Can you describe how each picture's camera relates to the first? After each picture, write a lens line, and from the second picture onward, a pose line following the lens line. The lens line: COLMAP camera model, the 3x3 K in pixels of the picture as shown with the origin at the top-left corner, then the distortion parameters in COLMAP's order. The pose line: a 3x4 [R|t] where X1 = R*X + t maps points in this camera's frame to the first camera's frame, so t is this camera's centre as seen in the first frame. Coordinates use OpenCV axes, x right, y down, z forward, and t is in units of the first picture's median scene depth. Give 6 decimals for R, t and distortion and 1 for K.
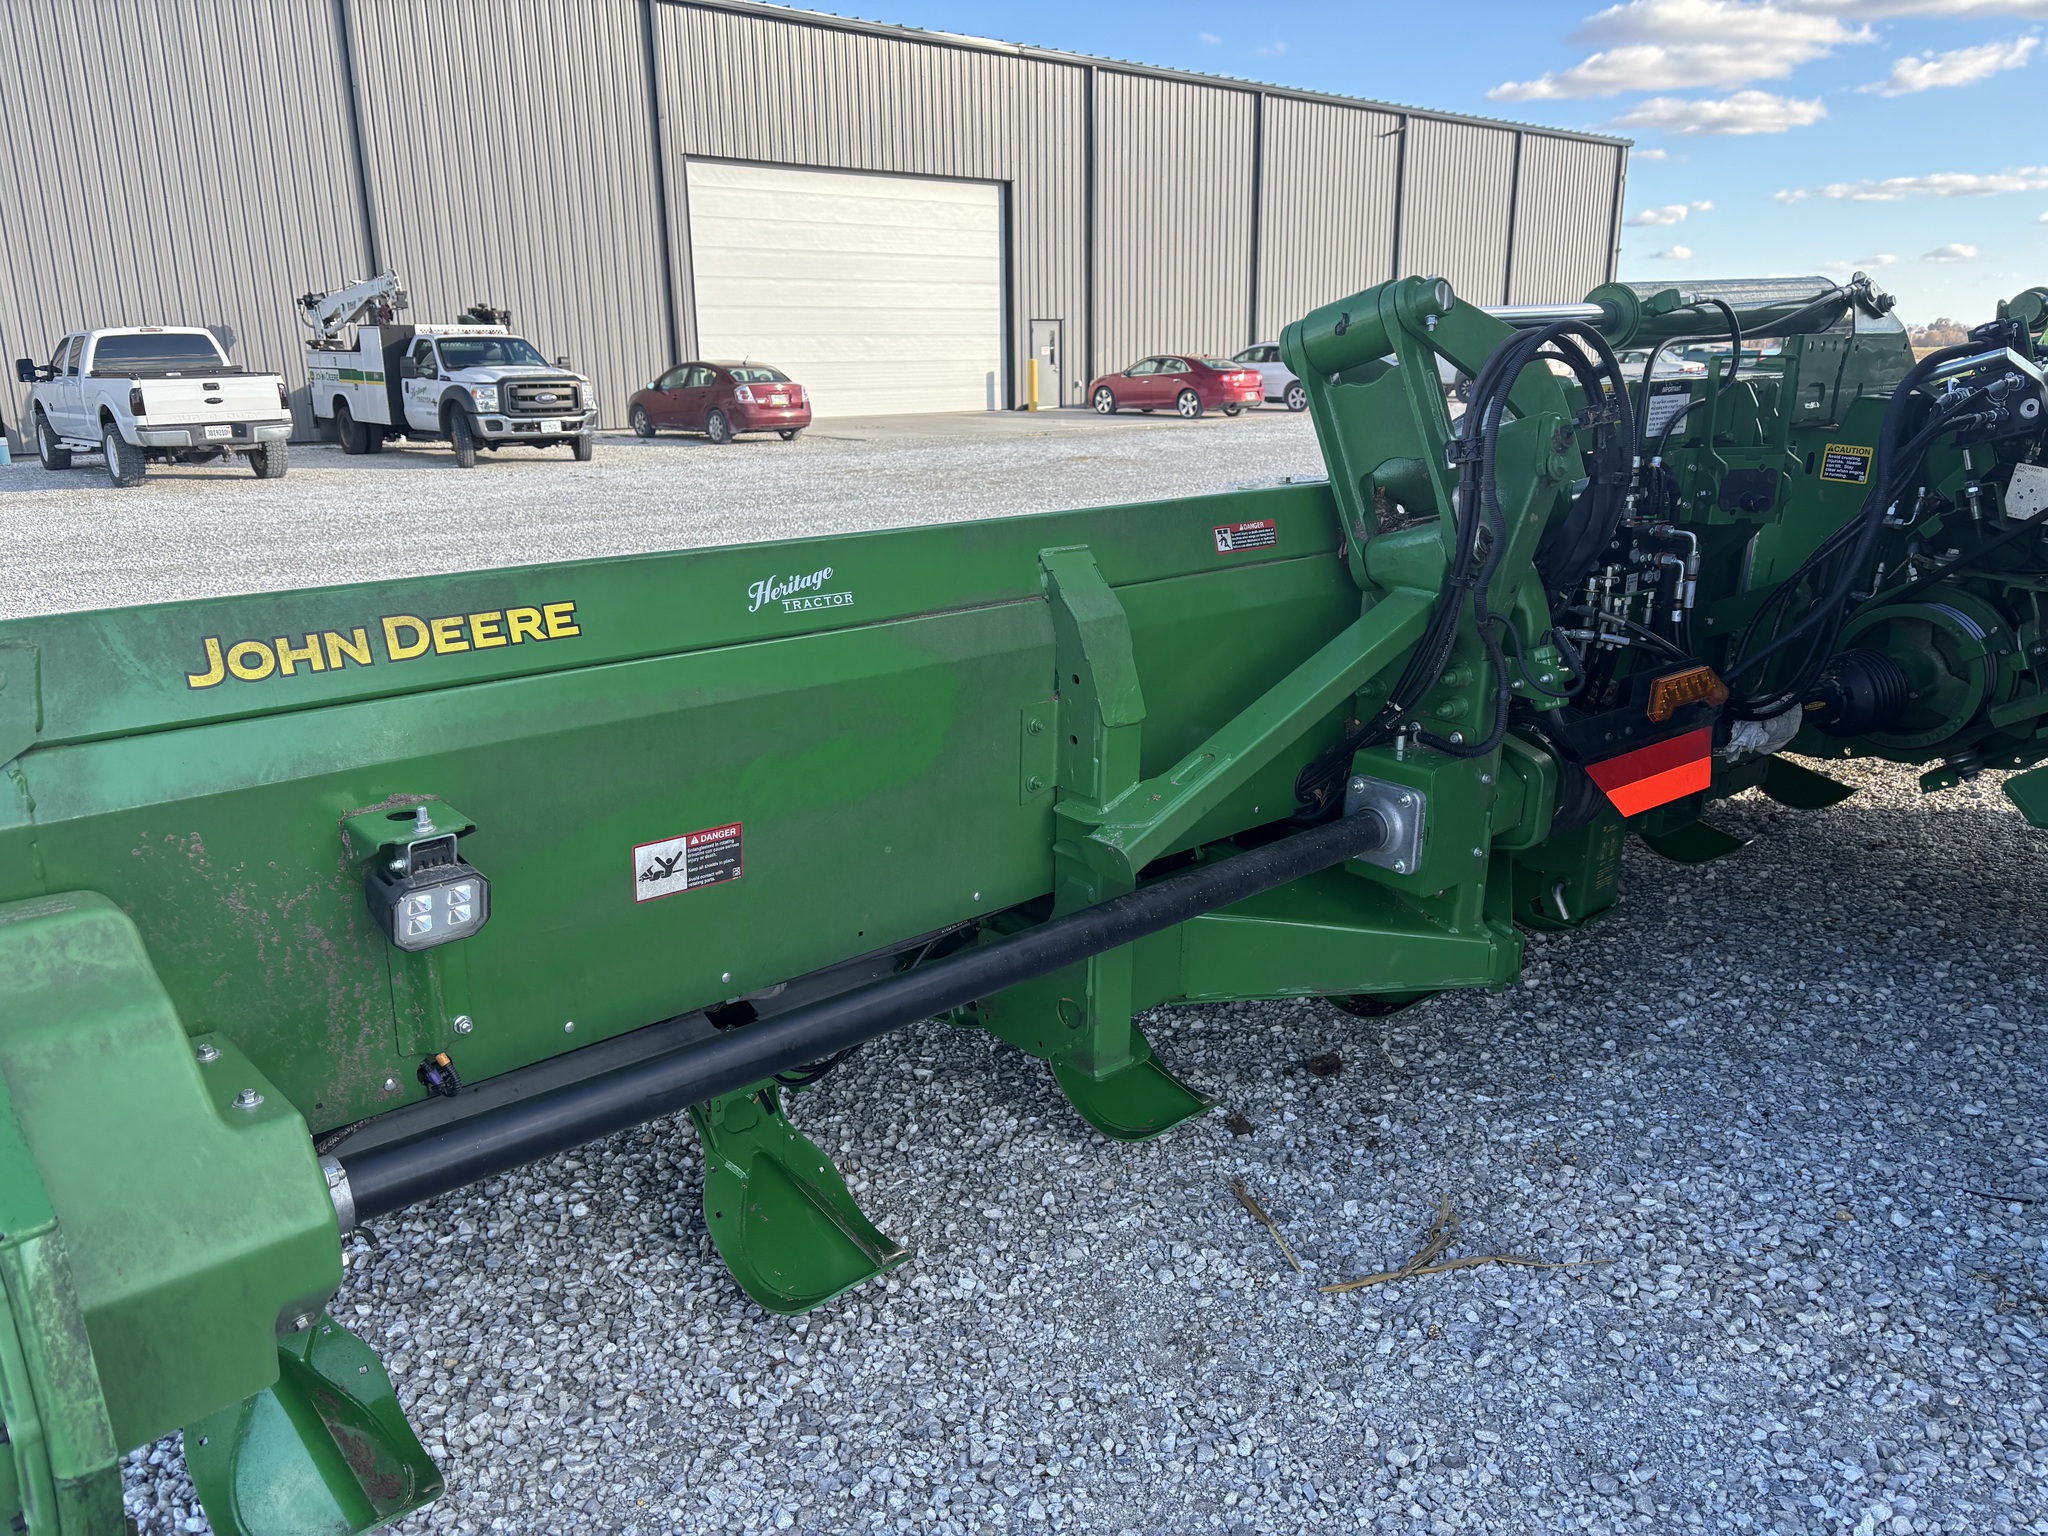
lens RADIAL K [[1571.5, 0, 1014.8], [0, 1571.5, 774.7], [0, 0, 1]] dist [0.040821, -0.036007]
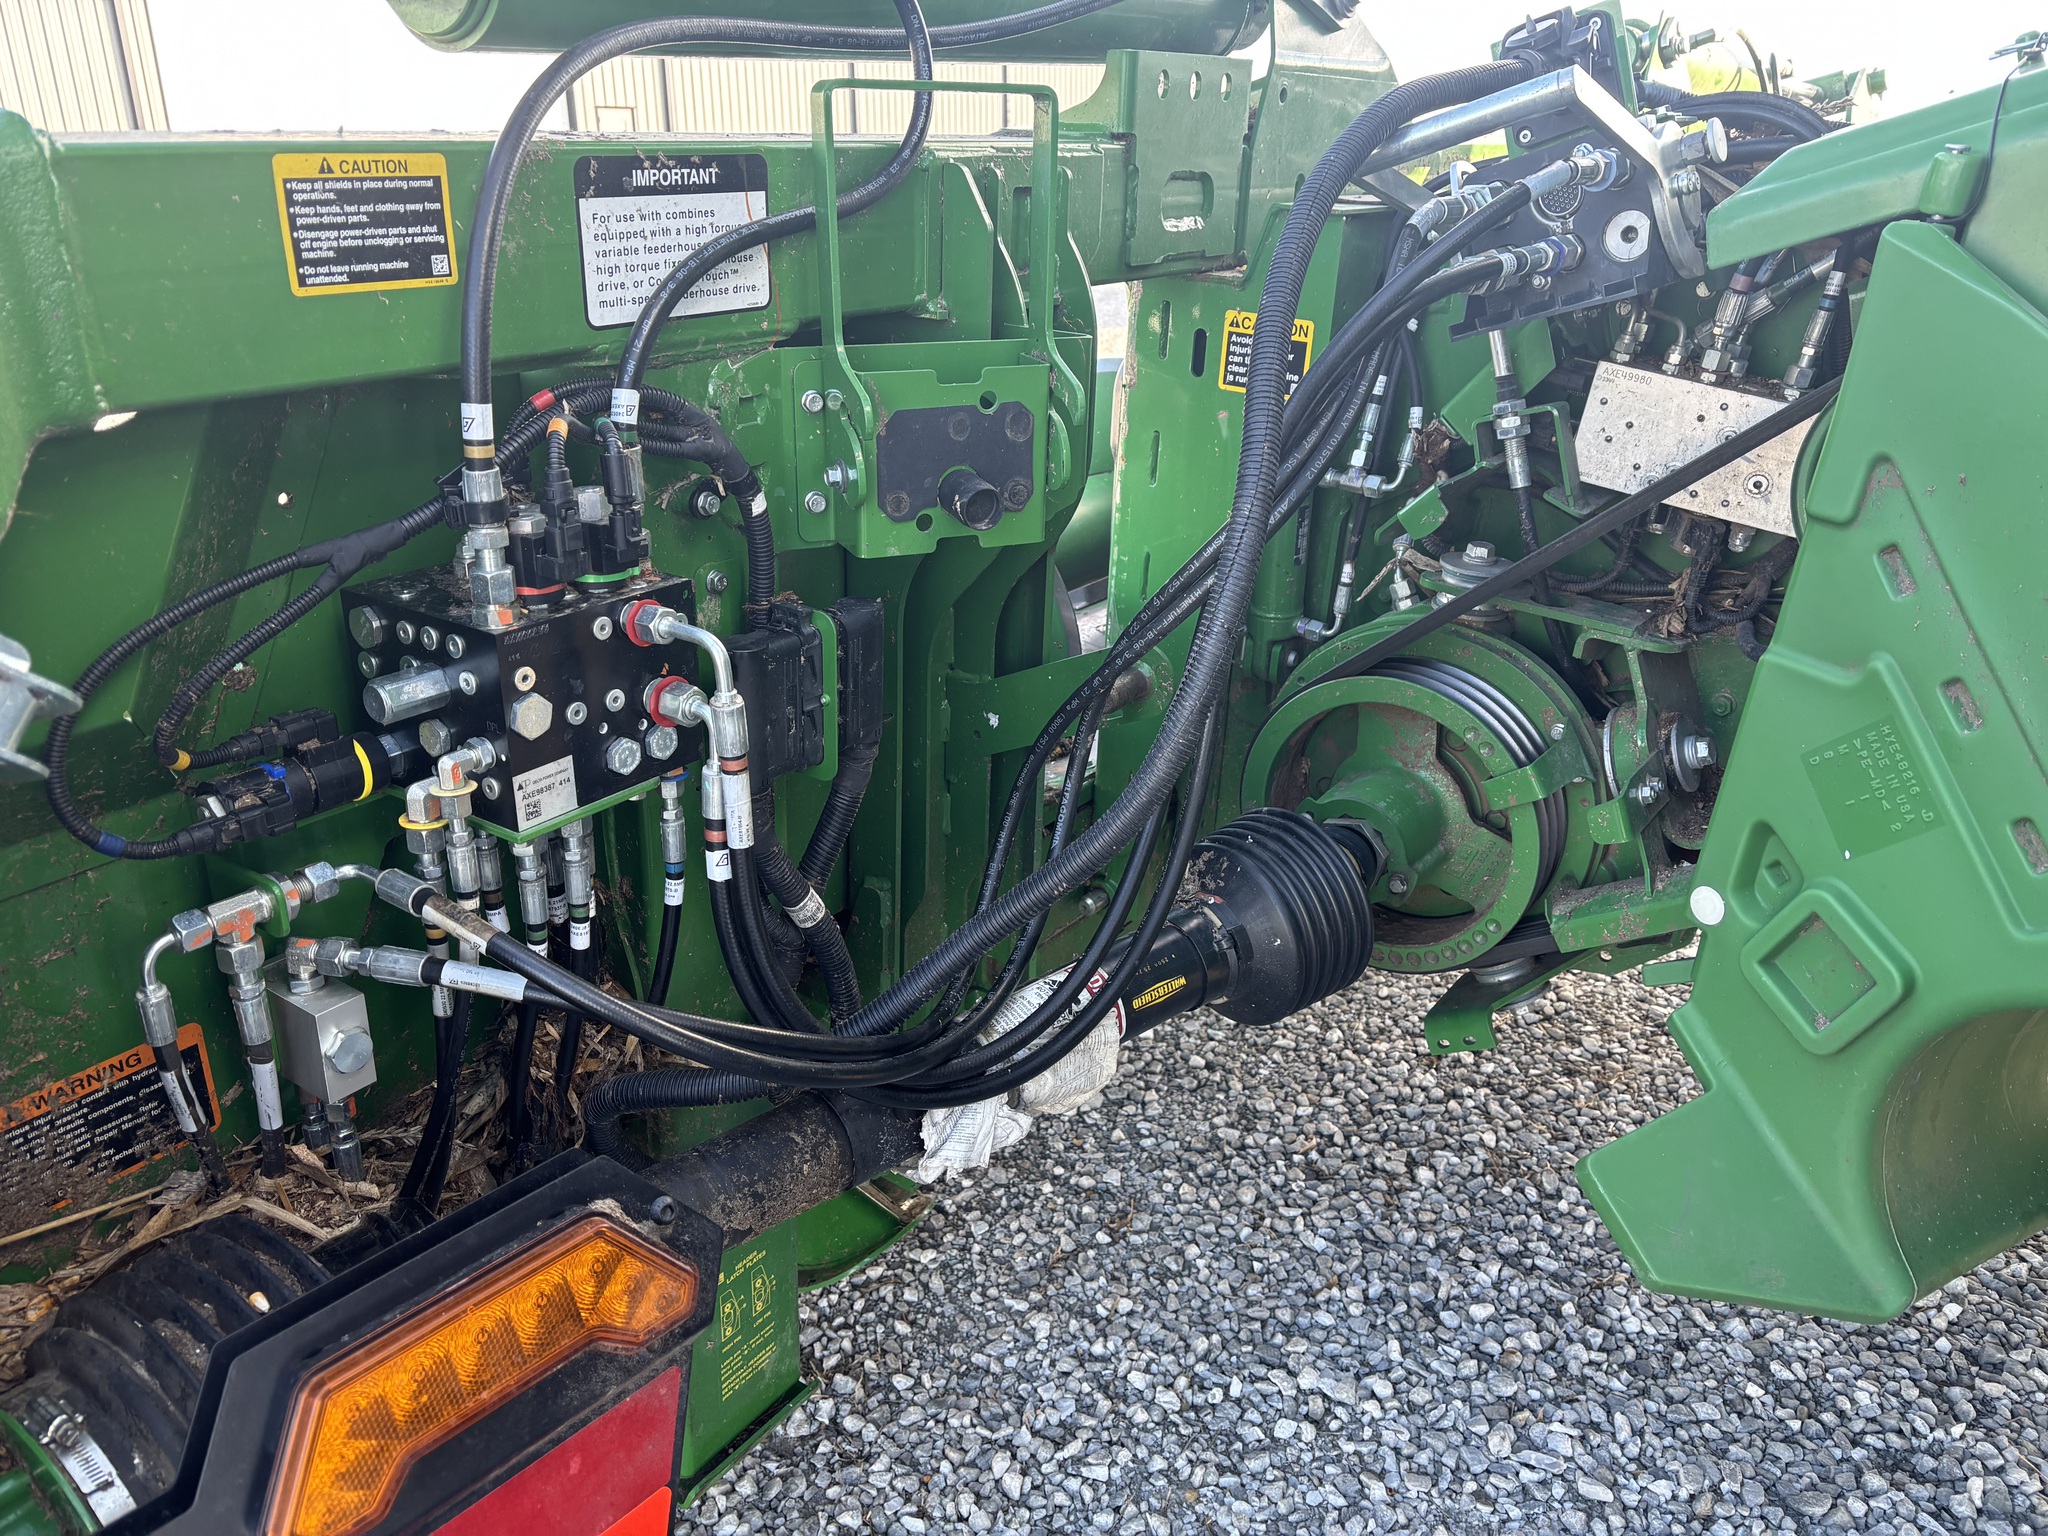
lens RADIAL K [[1571.5, 0, 1035.3], [0, 1571.5, 757.6], [0, 0, 1]] dist [0.040821, -0.036007]
pose [[0.973718, -0.072620, 0.215871, 0.369250], [0.049783, 0.992749, 0.109411, -0.140371], [-0.222251, -0.095789, 0.970273, 0.587959]]
